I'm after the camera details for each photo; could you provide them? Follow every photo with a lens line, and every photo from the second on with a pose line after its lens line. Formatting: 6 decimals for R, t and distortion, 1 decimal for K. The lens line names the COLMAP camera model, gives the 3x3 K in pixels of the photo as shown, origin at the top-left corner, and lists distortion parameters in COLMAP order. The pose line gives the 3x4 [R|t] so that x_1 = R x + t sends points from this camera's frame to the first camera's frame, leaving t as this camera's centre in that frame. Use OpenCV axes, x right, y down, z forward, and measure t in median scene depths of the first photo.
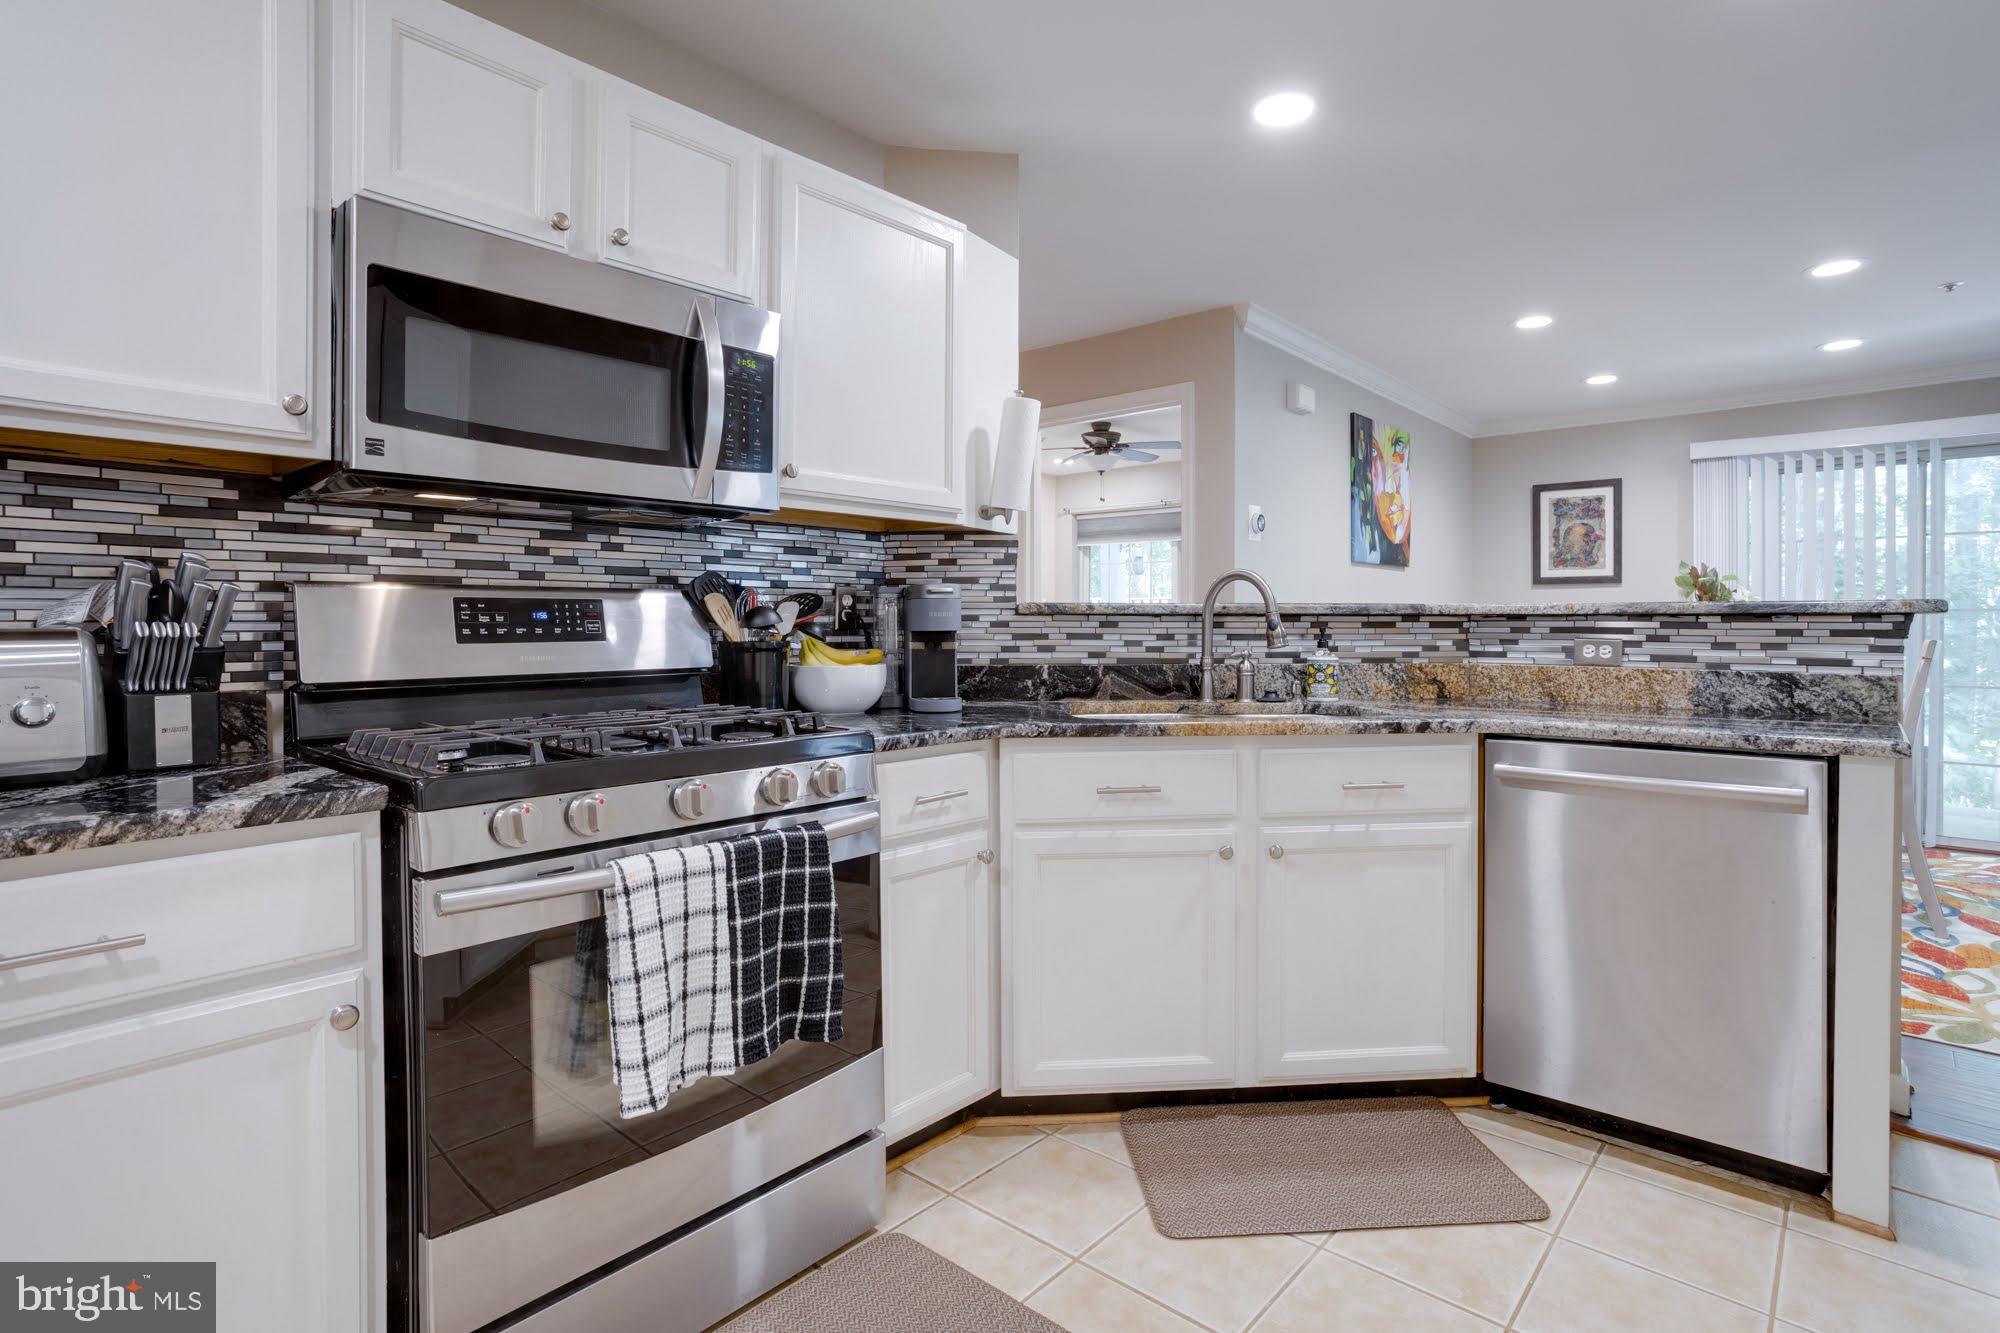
lens RADIAL K [[996.5, 0, 1007.7], [0, 996.5, 629.6], [0, 0, 1]] dist [-0.046474, 0.019840]
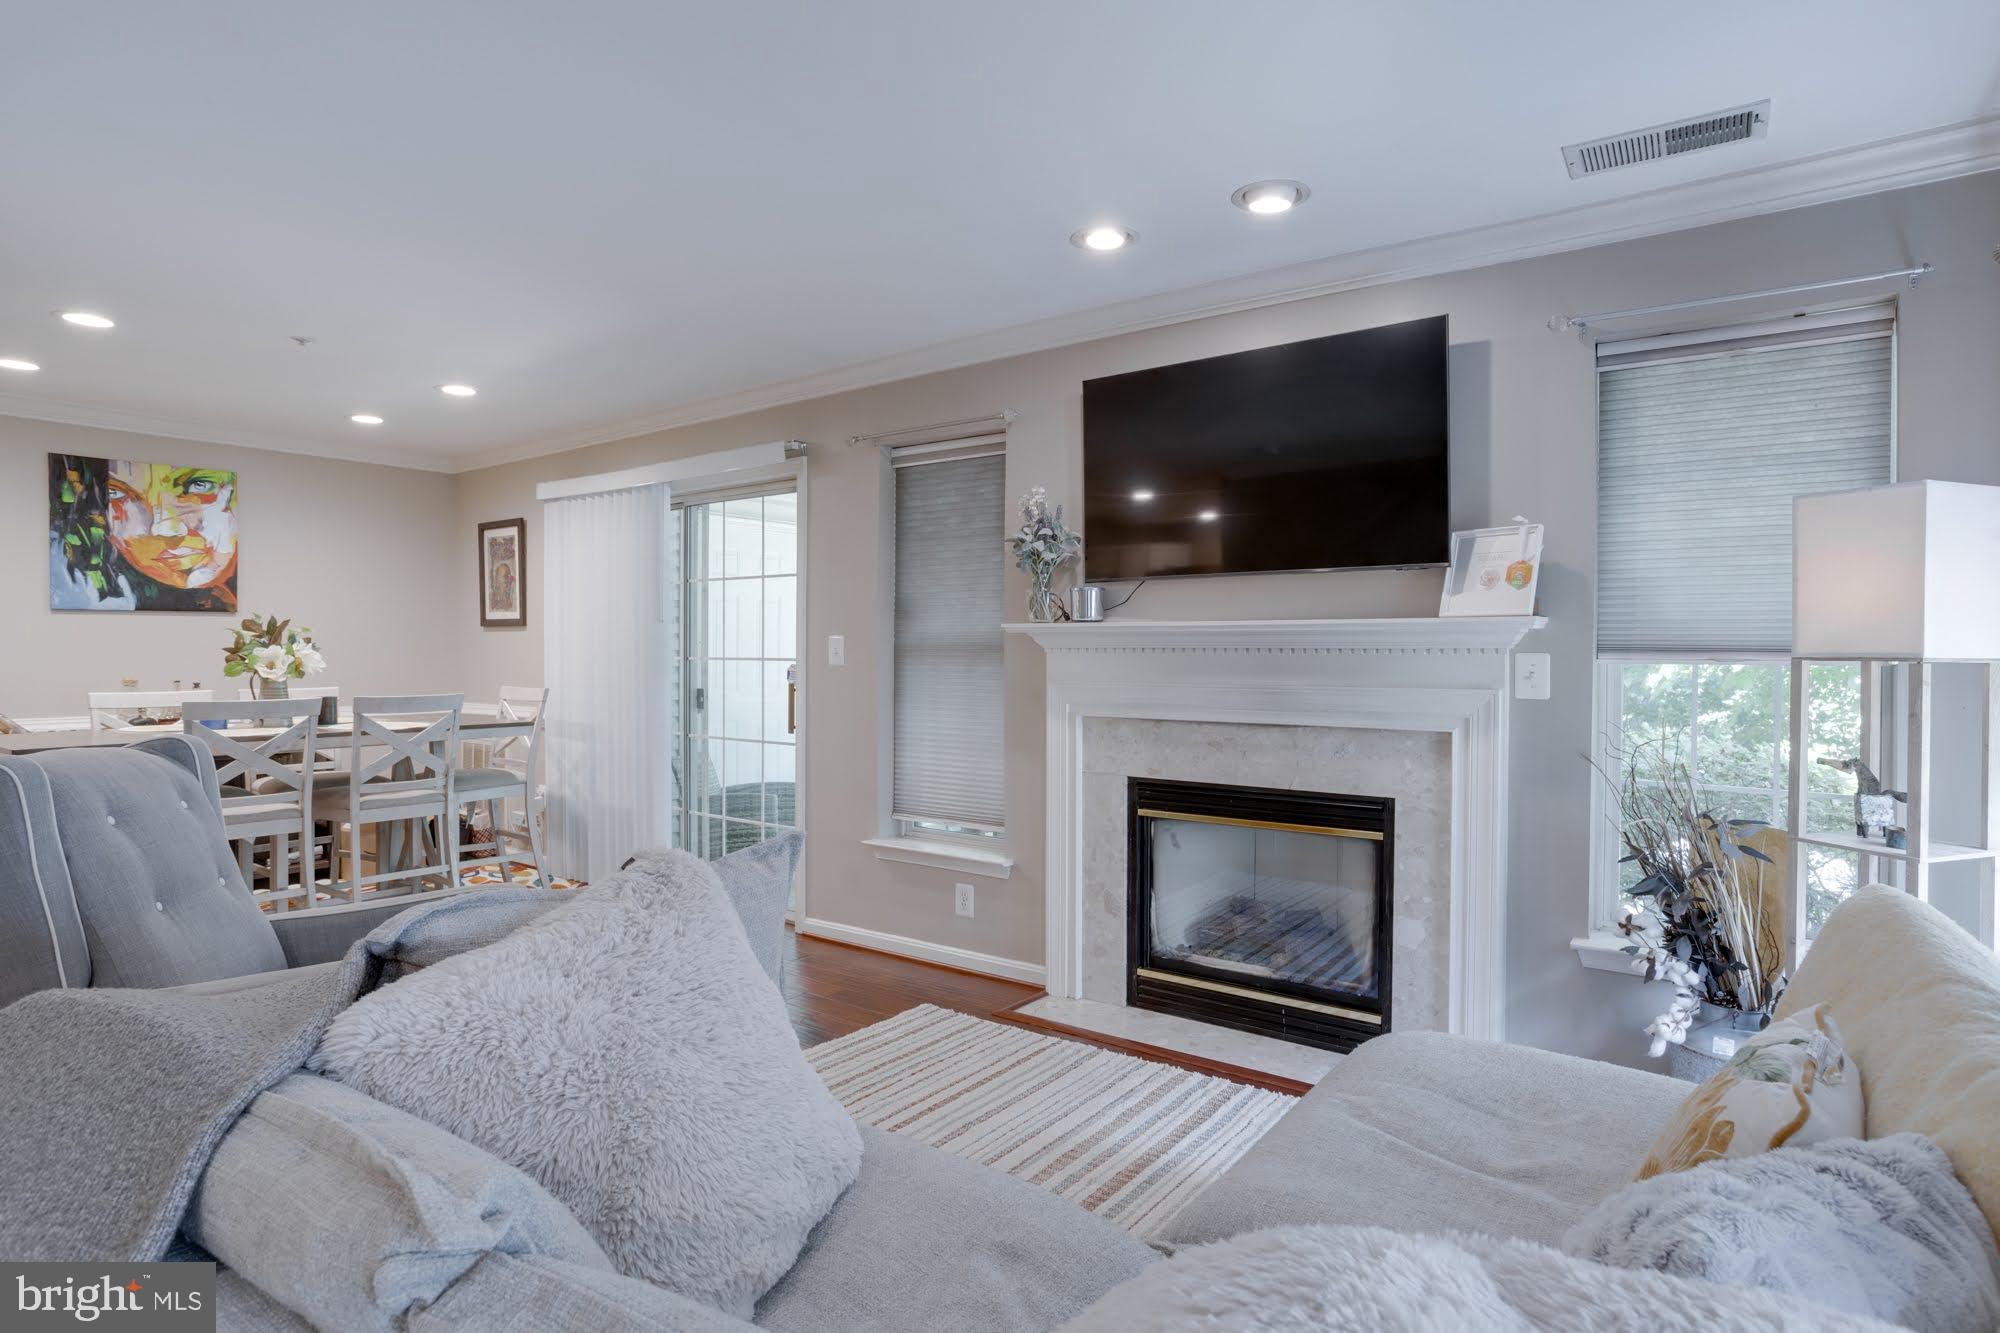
lens RADIAL K [[1058.7, 0, 999.1], [0, 1058.7, 653.0], [0, 0, 1]] dist [-0.058826, 0.039199]
pose [[0.995969, -0.001128, 0.089690, 2.194397], [0.000825, 0.999994, 0.003416, -0.055179], [-0.089693, -0.003328, 0.995964, -0.139556]]
